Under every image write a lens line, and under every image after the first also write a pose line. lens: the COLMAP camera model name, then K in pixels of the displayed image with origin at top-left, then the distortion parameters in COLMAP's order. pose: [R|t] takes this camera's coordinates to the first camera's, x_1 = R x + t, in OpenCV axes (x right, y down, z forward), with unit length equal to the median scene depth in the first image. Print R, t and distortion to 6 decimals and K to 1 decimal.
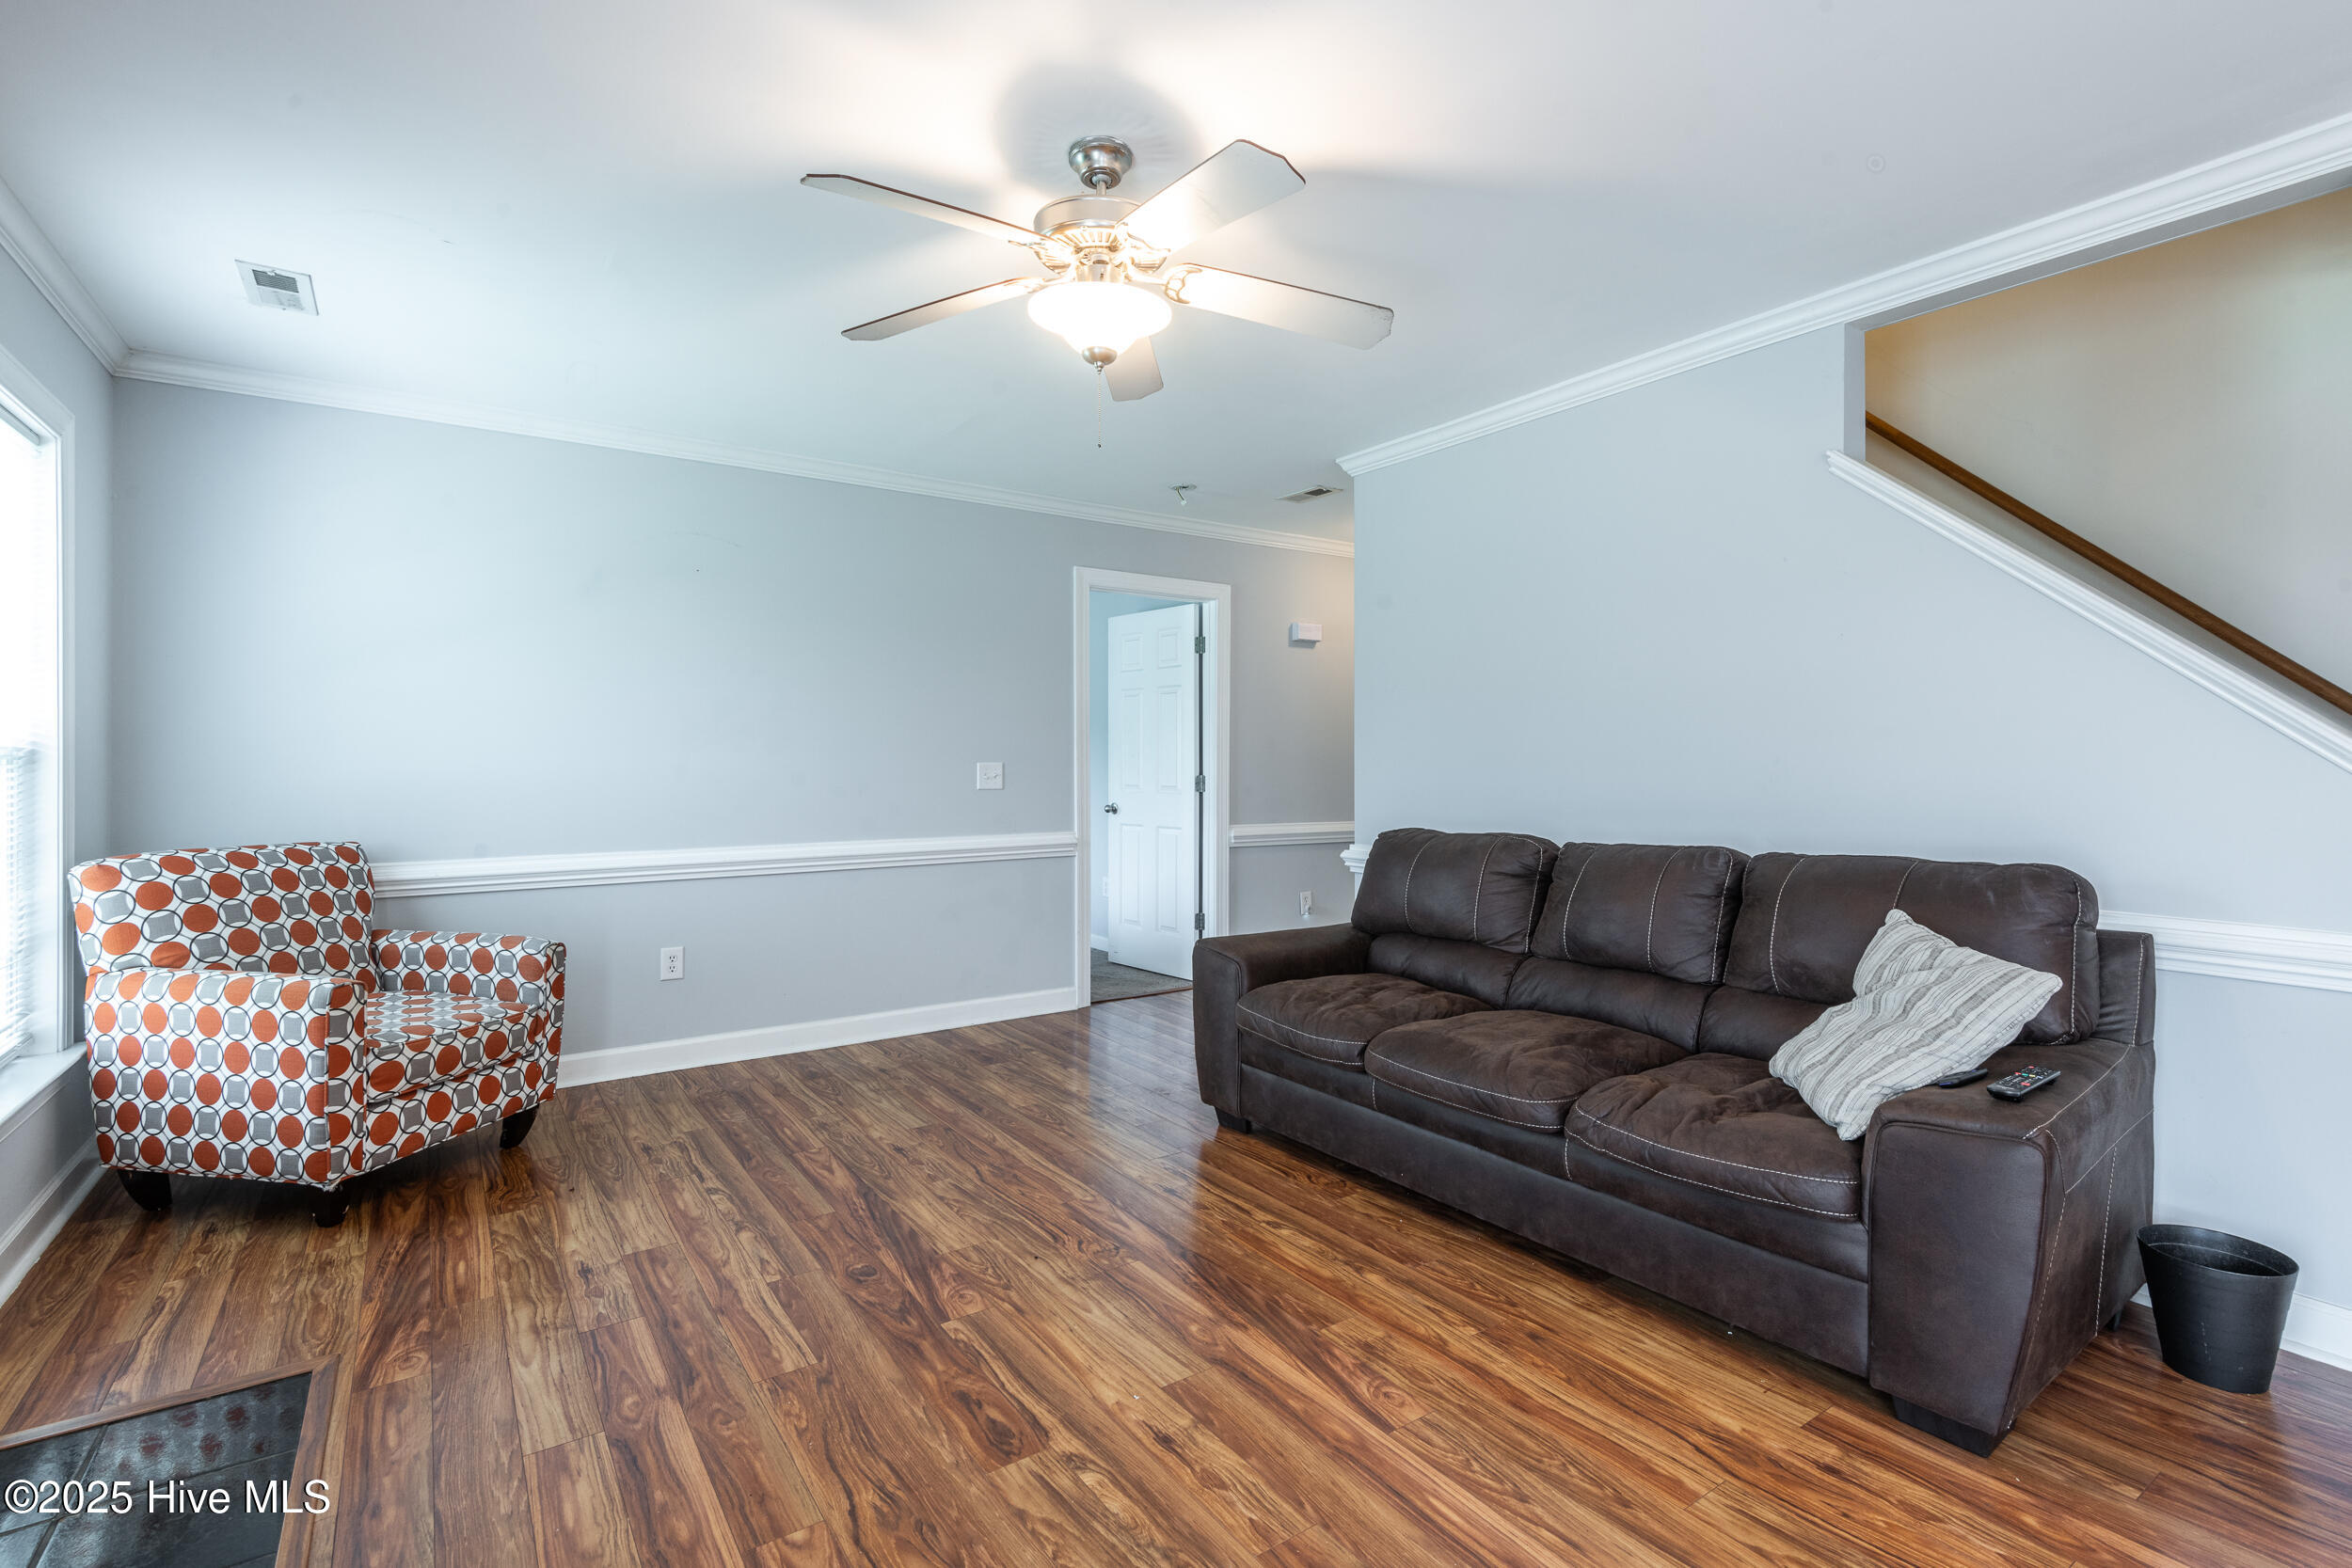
lens RADIAL K [[1110.9, 0, 1174.1], [0, 1110.9, 765.6], [0, 0, 1]] dist [0.045367, -0.034708]
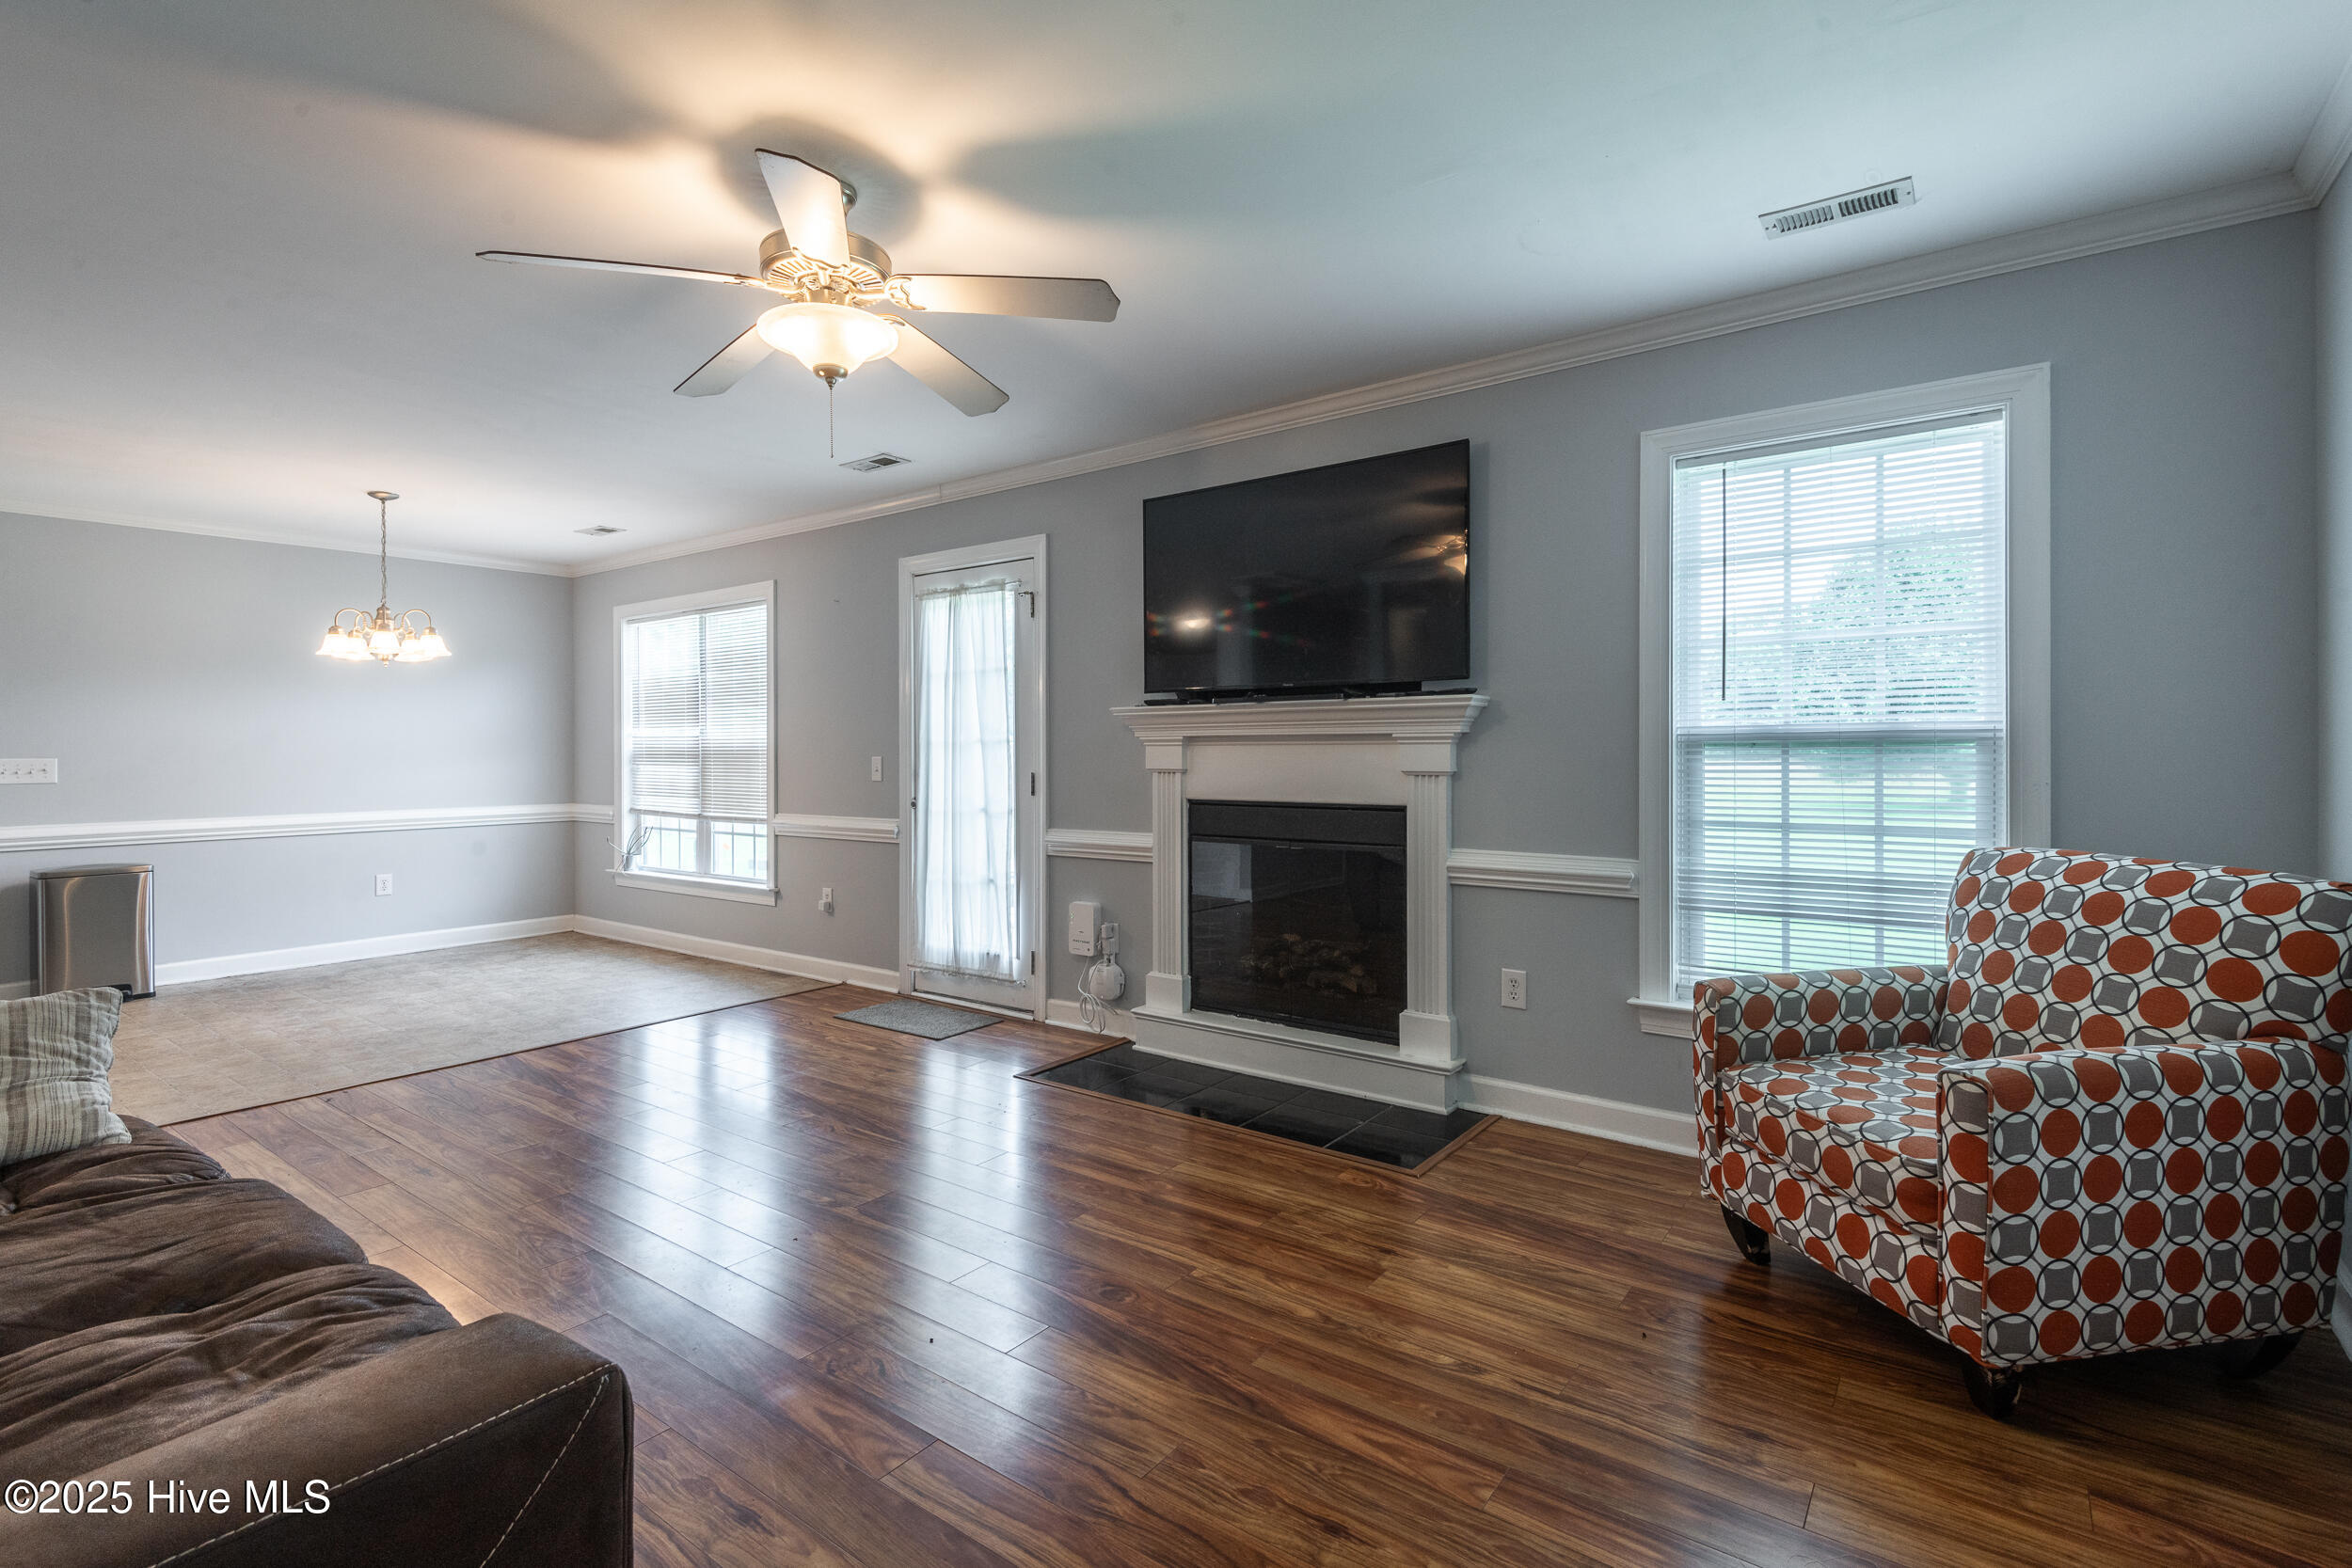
lens RADIAL K [[1082.9, 0, 1204.0], [0, 1082.9, 751.5], [0, 0, 1]] dist [0.010367, 0.000006]
pose [[-0.939334, 0.004865, -0.342969, -0.033220], [0.005041, 0.999987, 0.000378, 0.000037], [0.342966, -0.001374, -0.939347, 1.643715]]
